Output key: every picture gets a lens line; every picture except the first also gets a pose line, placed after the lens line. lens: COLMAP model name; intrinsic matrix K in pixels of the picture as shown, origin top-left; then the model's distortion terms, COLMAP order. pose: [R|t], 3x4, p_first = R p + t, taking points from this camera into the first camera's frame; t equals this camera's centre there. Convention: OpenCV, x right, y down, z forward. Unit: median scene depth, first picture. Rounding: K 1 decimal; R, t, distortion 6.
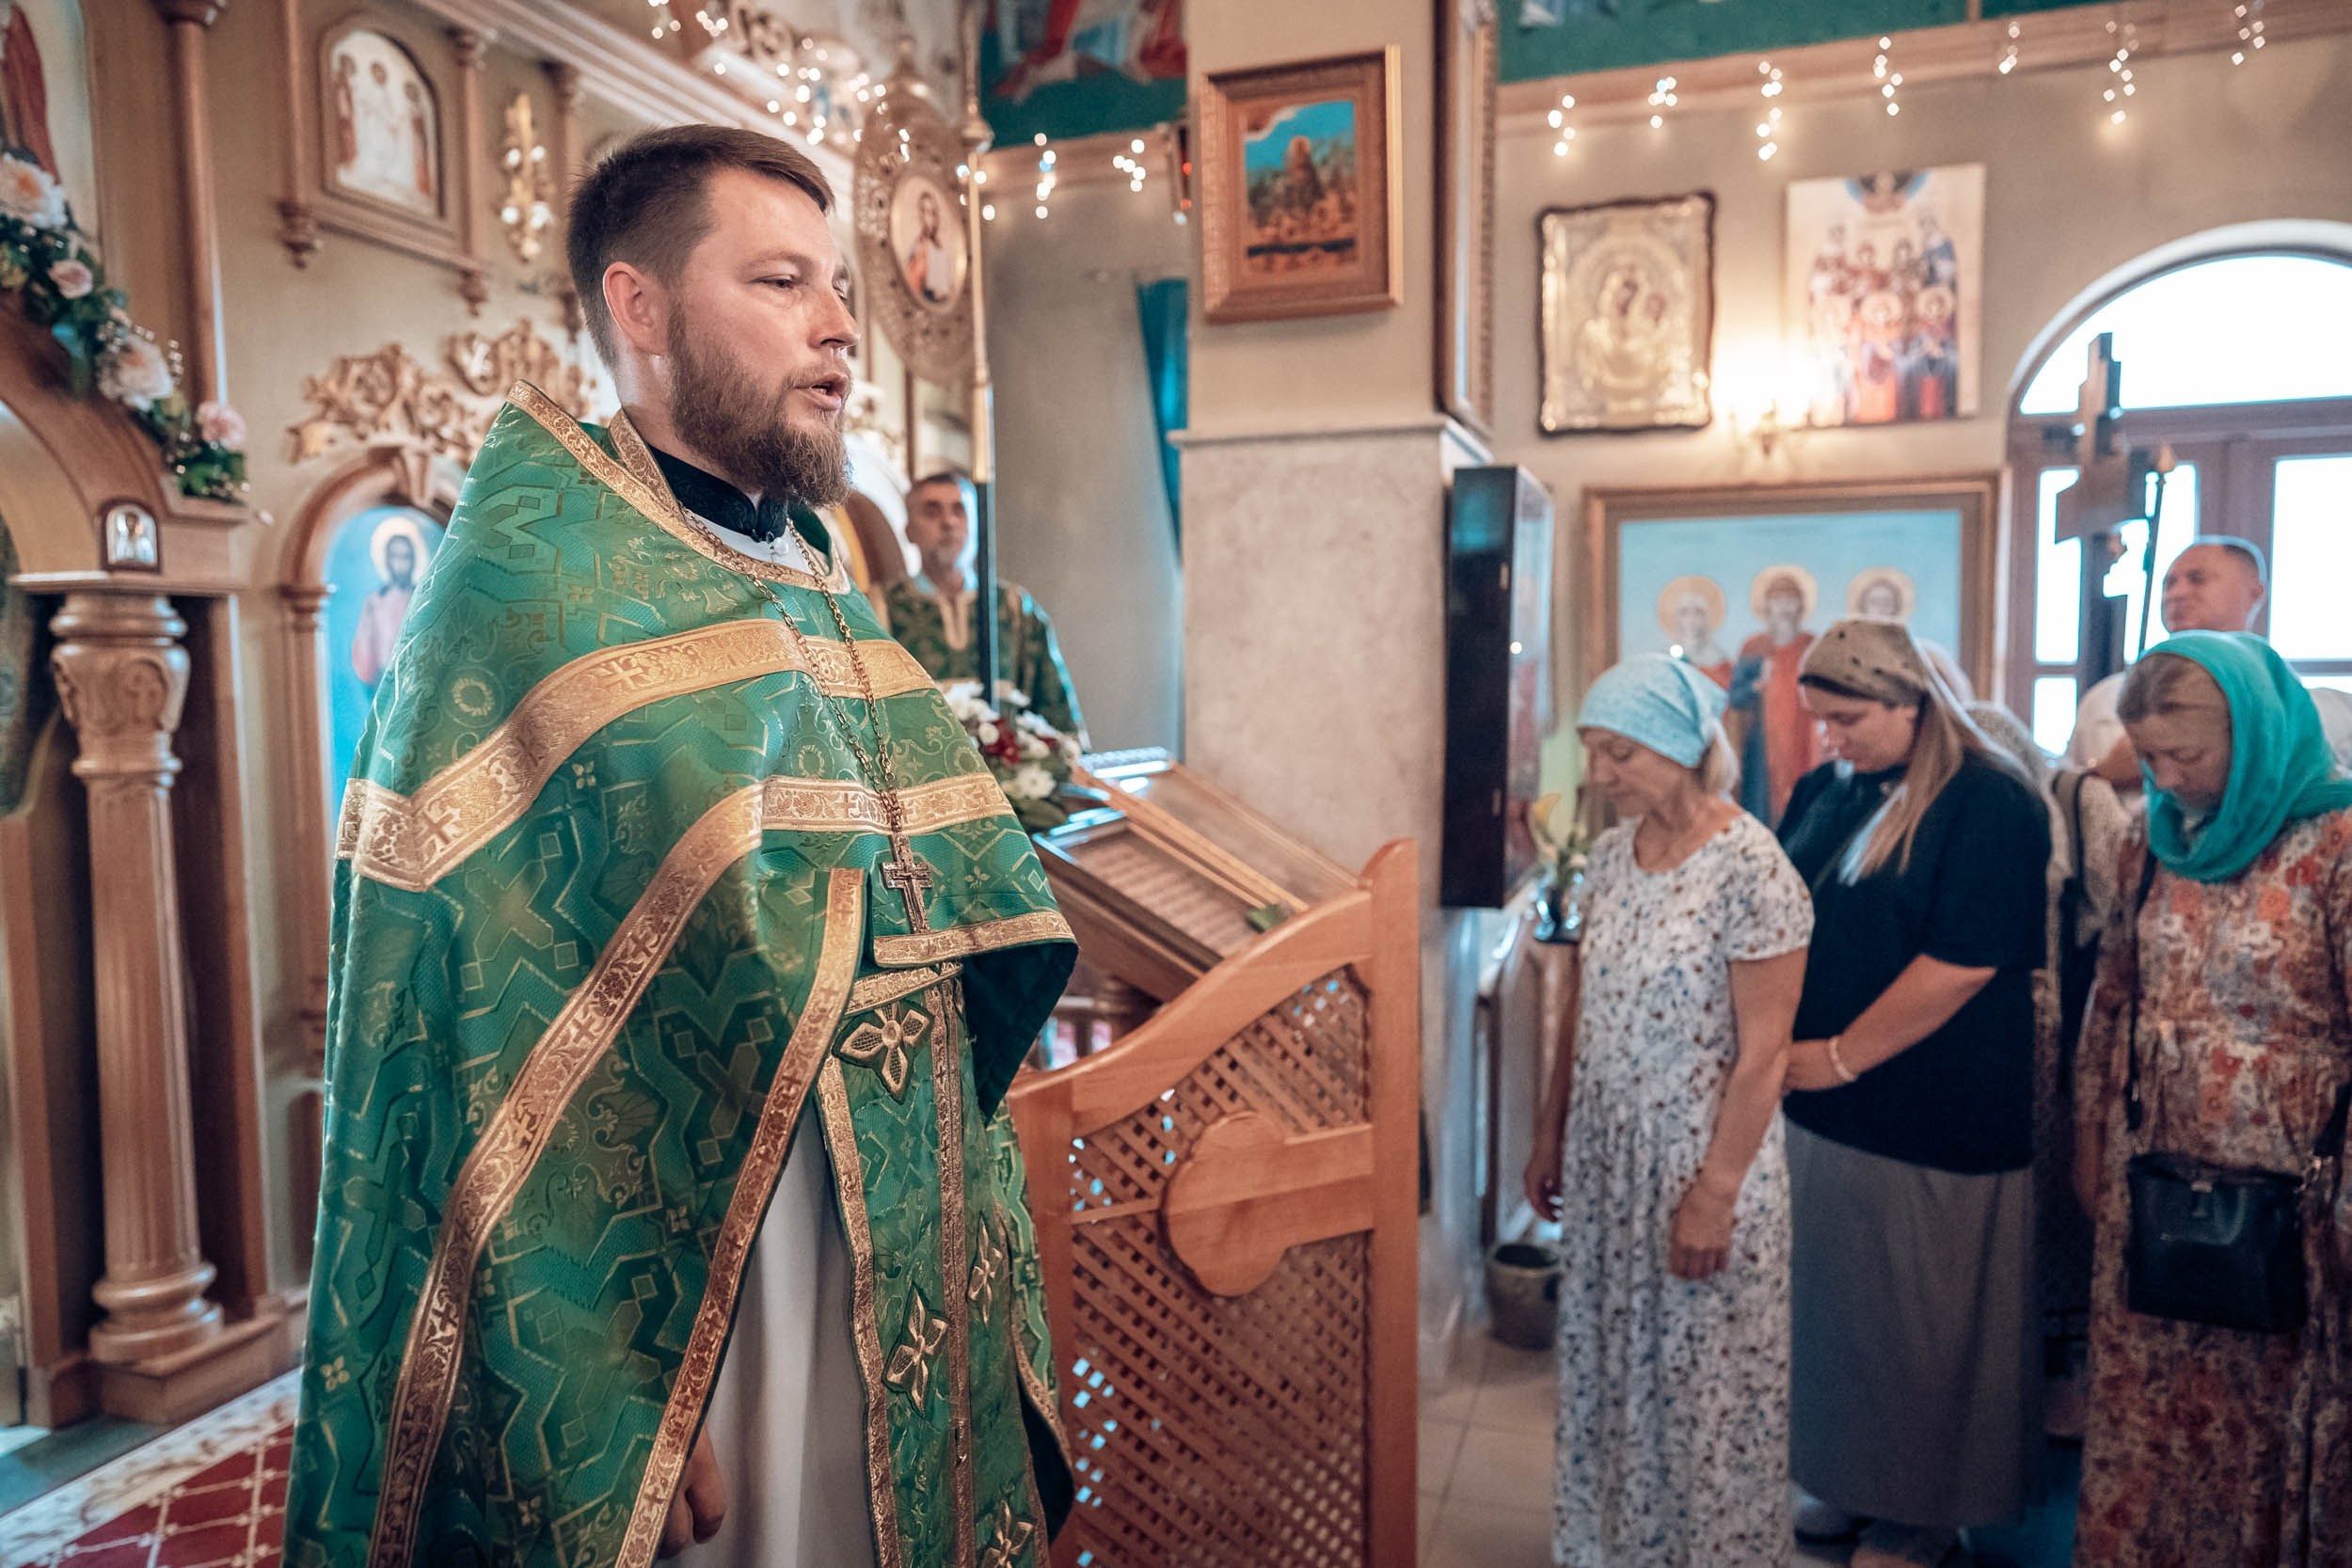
lens RADIAL K [[1569.4, 0, 1167.3], [0, 1569.4, 777.2], [0, 0, 1]] dist [-0.039966, 0.053988]
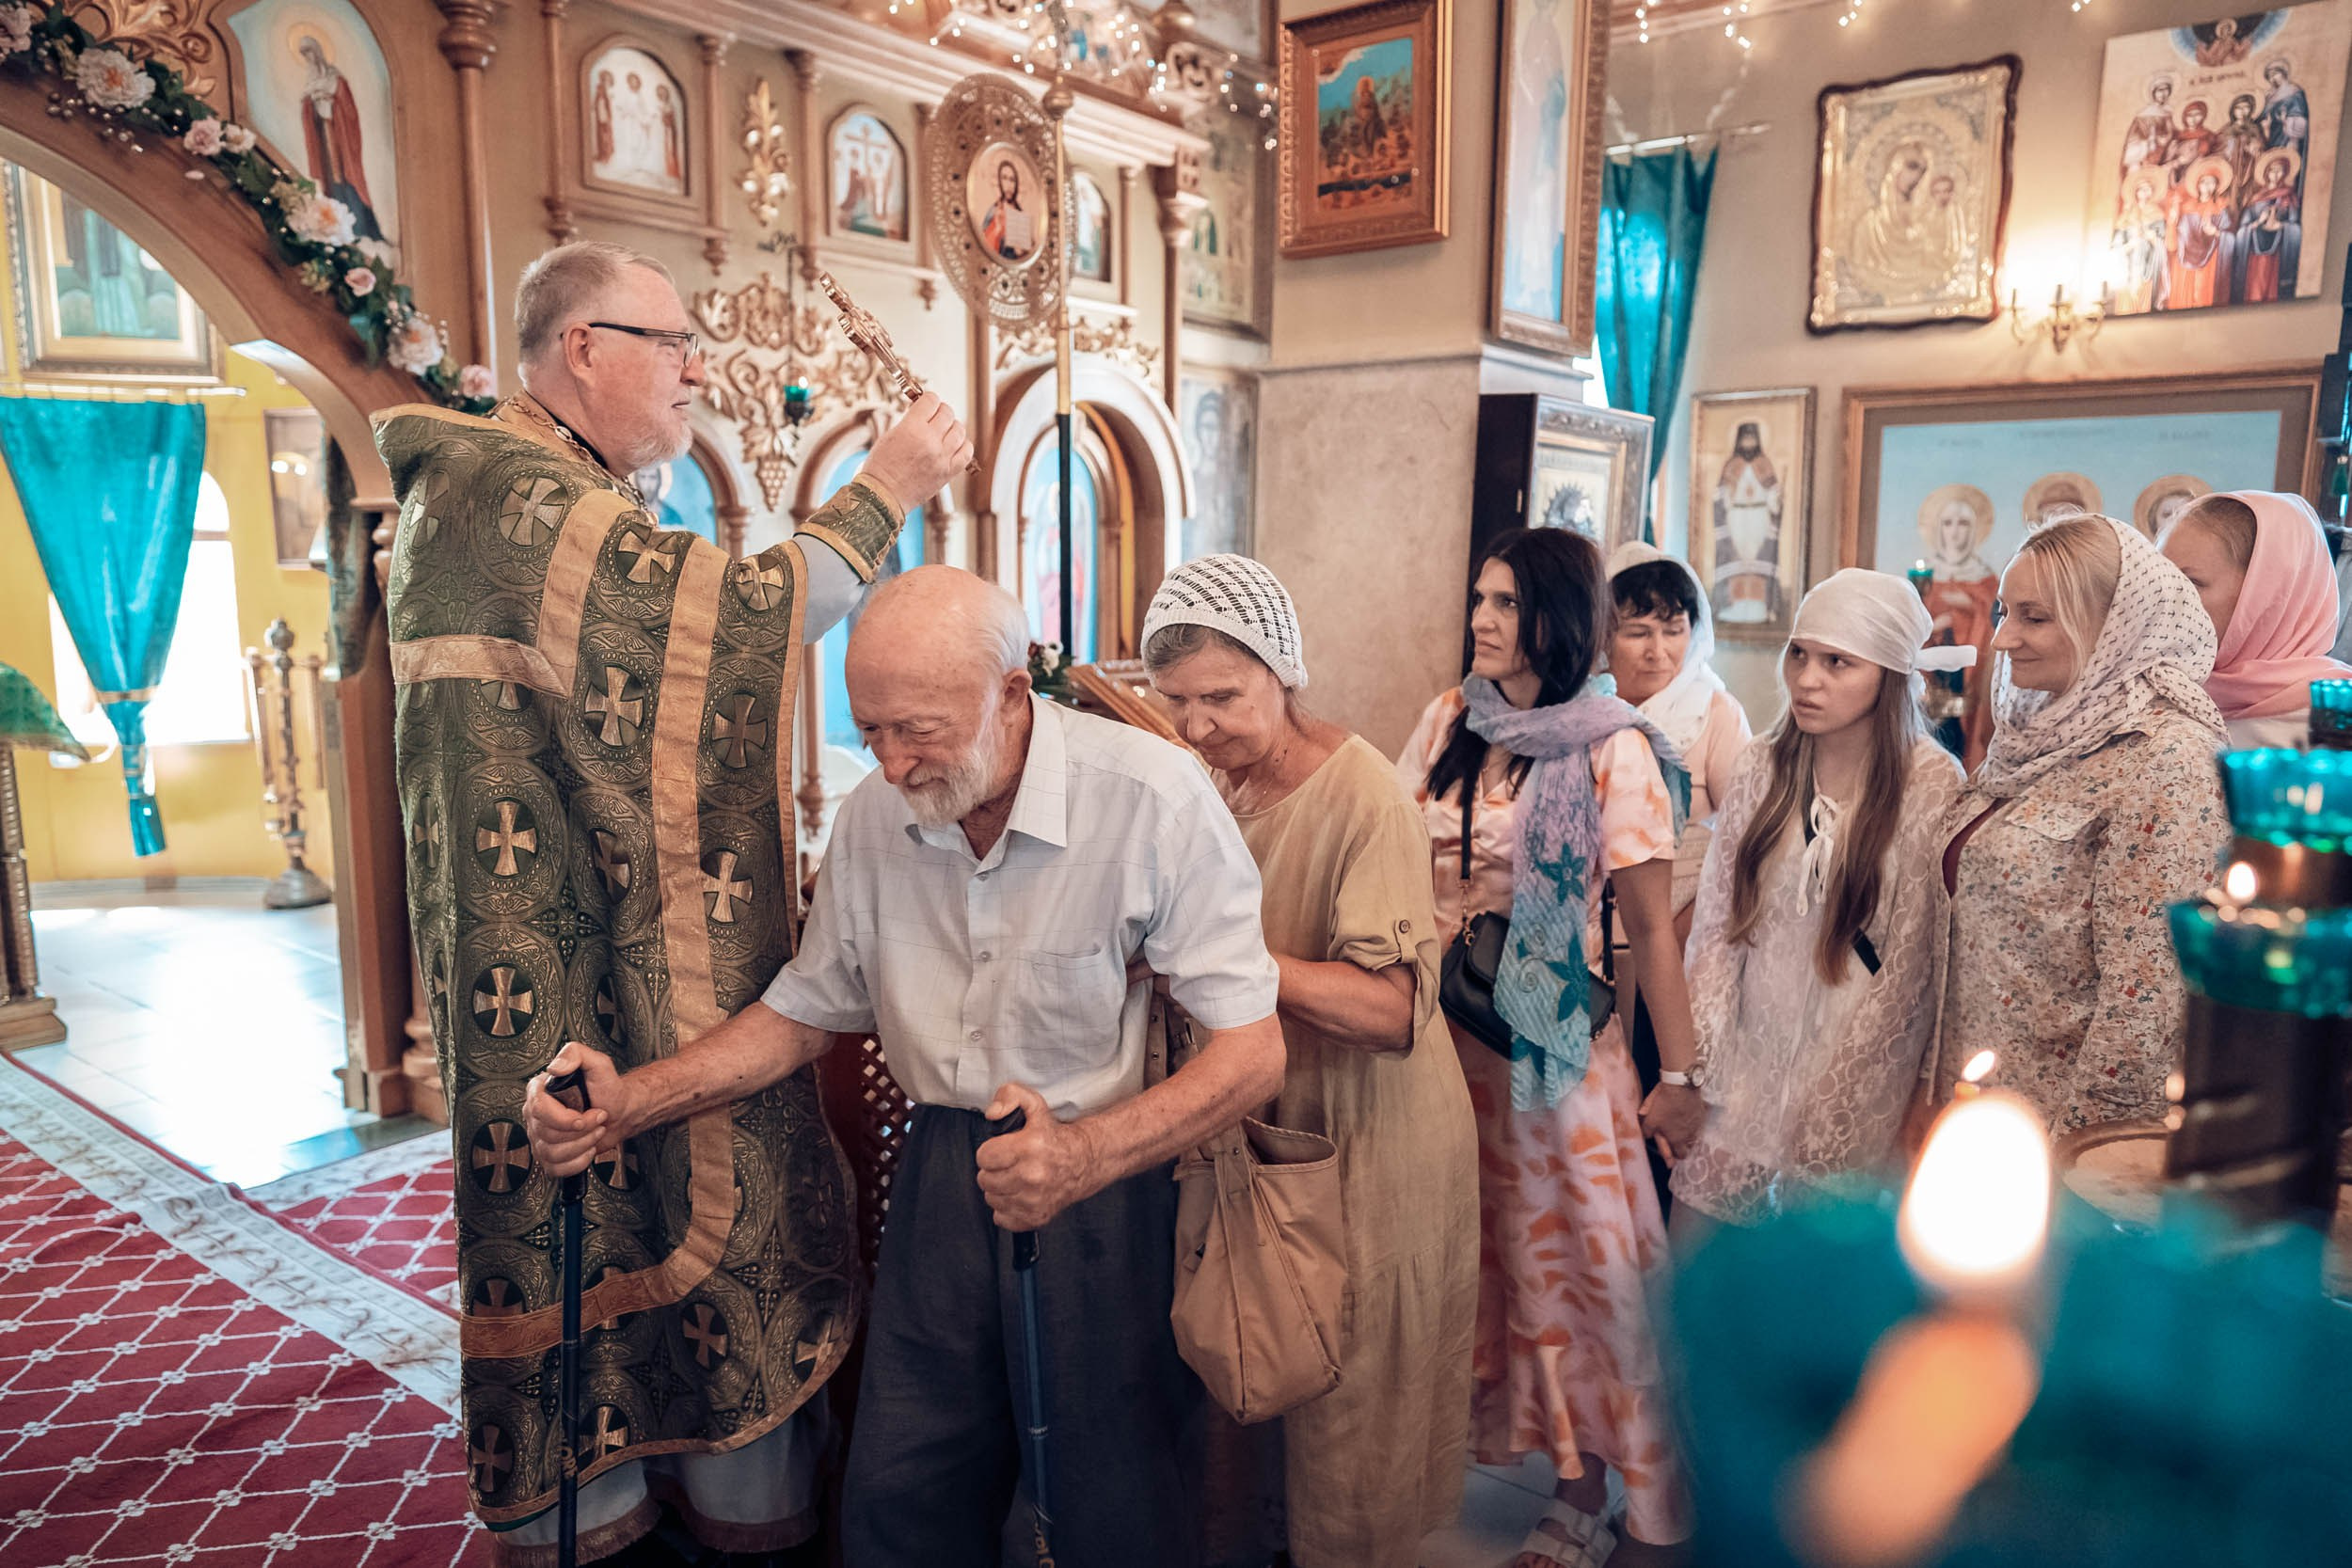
lens RADIAL K [[1570.4, 0, 1173.1], [0, 1570.4, 766.5], [0, 0, 1]] dist [-0.037582, 0.051082]
pose [[0.947460, 0.059588, -0.314275, 0.318578], [-0.037829, 0.996474, 0.074889, -0.021743], [0.317630, -0.059066, 0.946373, -0.061470]]
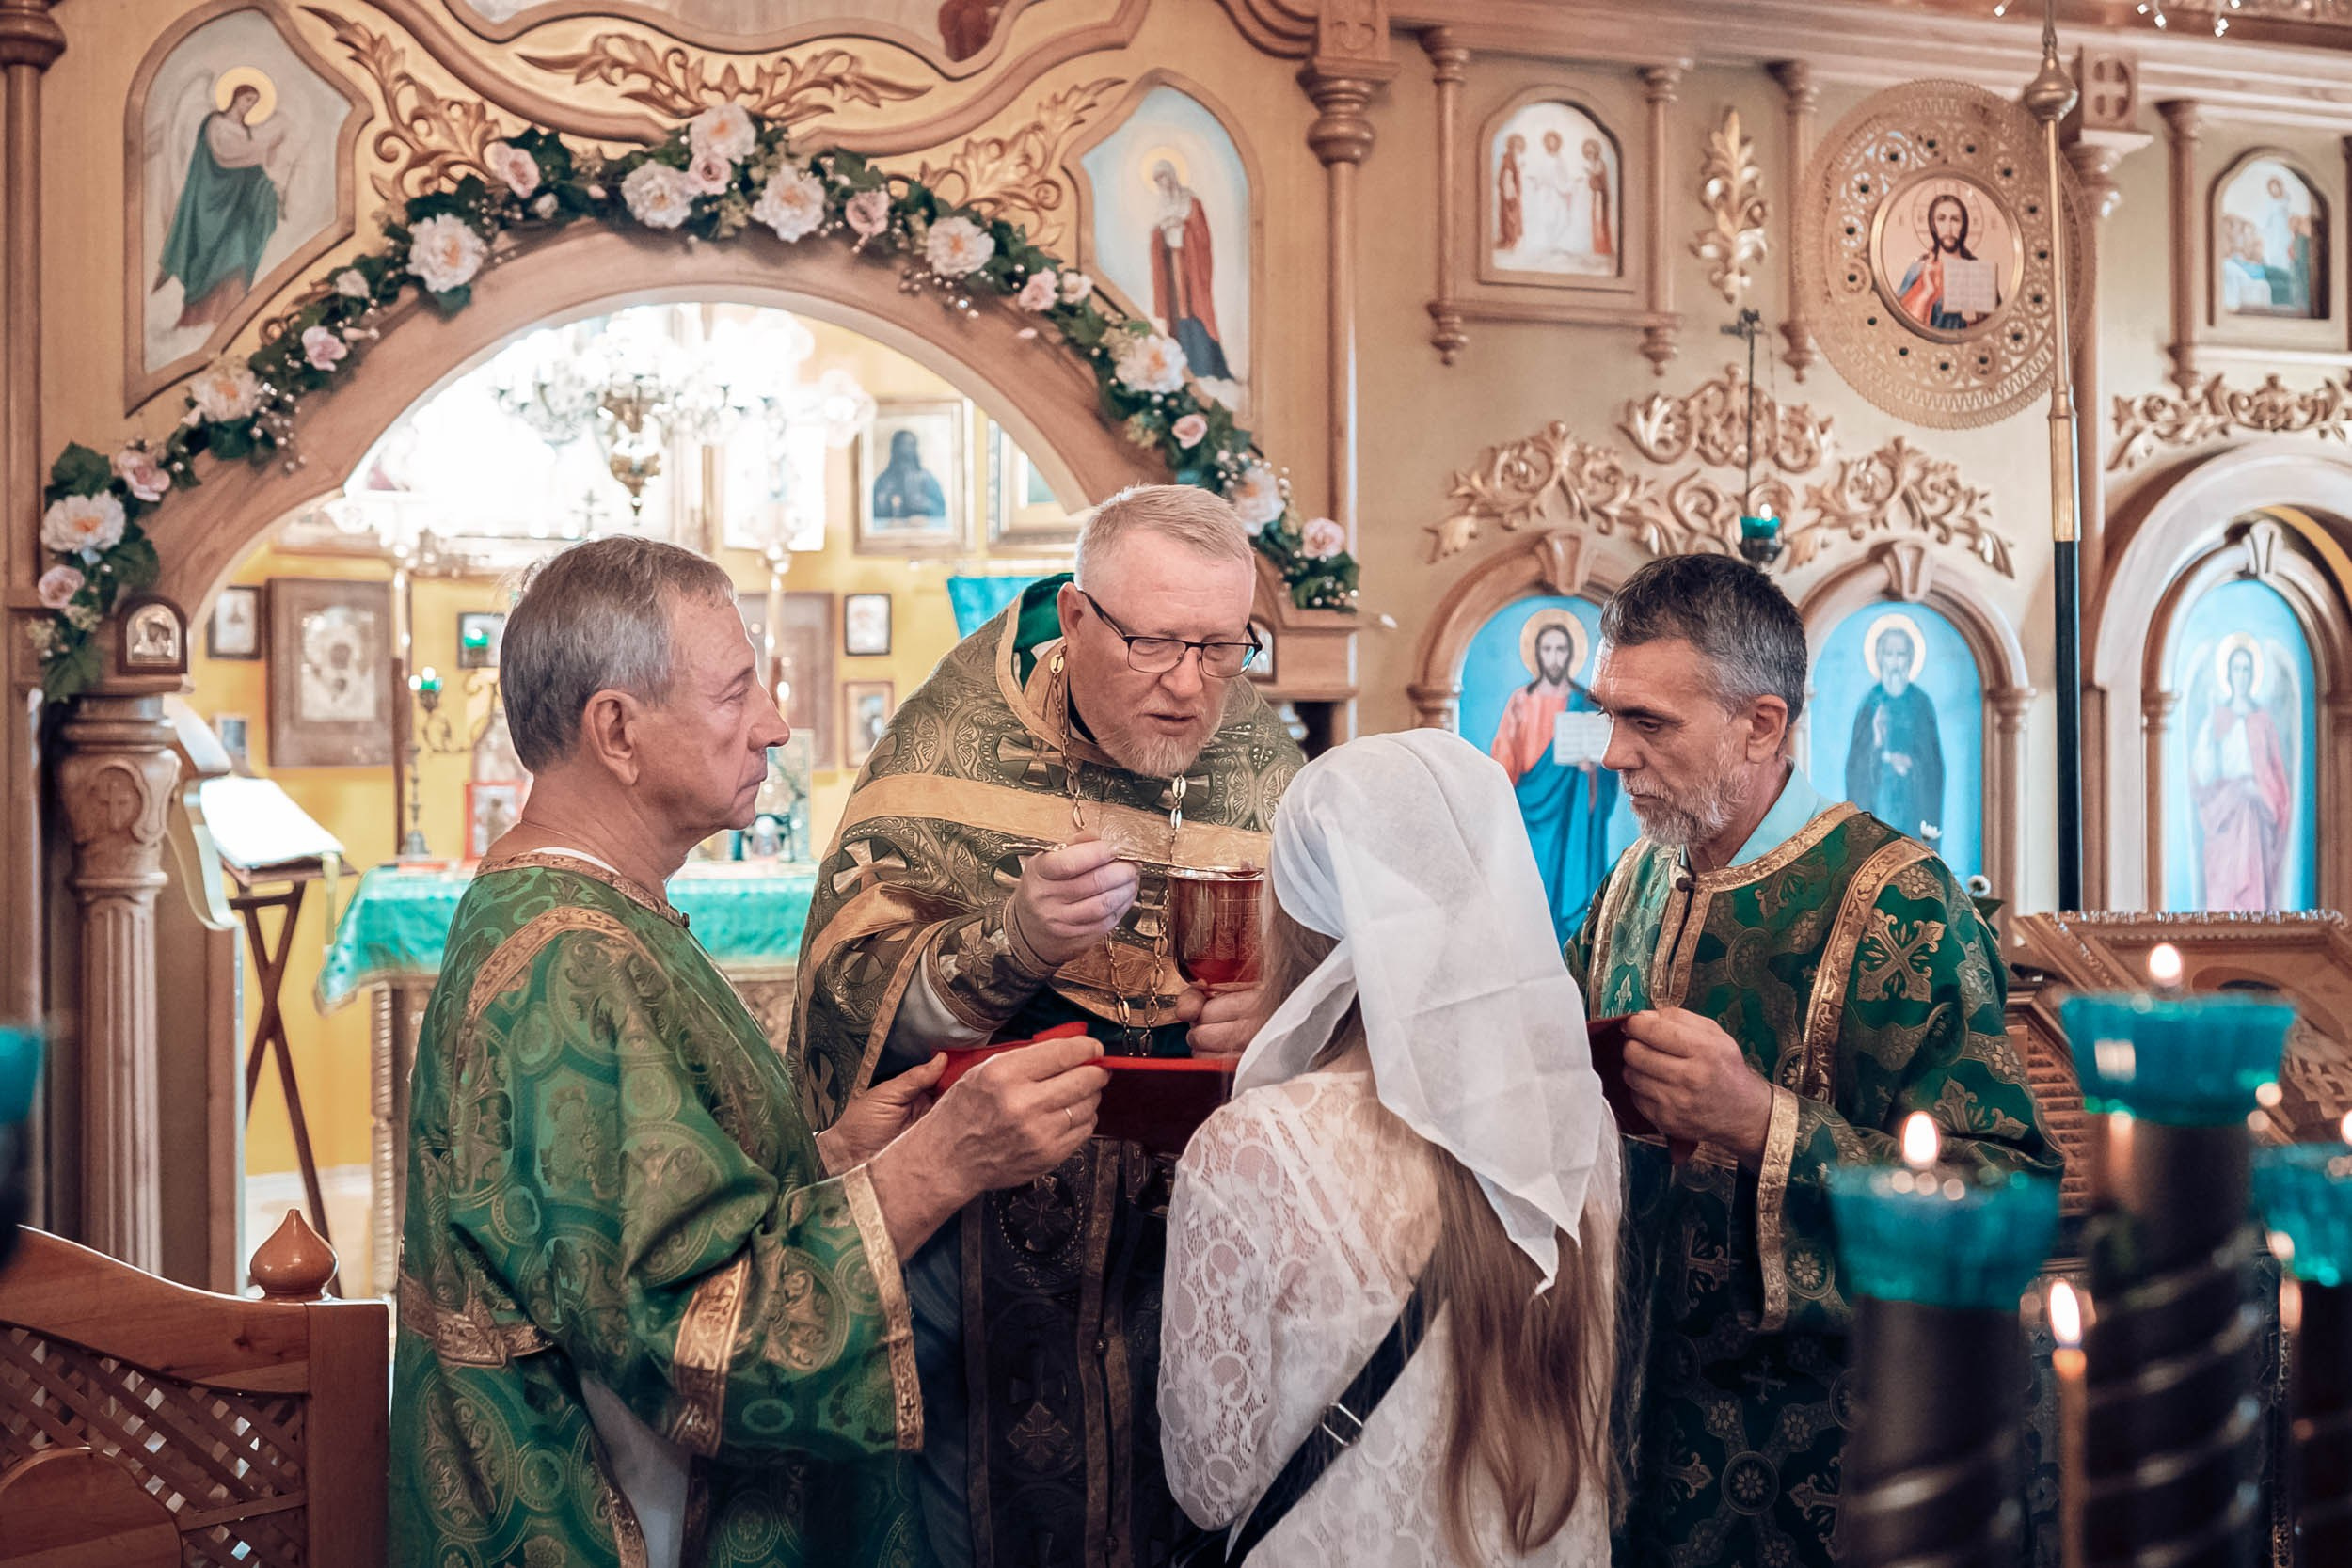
lens RADIAL K [[2466.2, 0, 1169.5], [0, 2466.2, 756.5], [0, 0, 1]] dist [-0.058116, 0.108247]
pose [[0.592599, 0.012843, -0.805396, 0.565571], [-0.059144, 0.997868, -0.027605, -0.025094], [0.803324, 0.063993, 0.592094, -0.044725]]
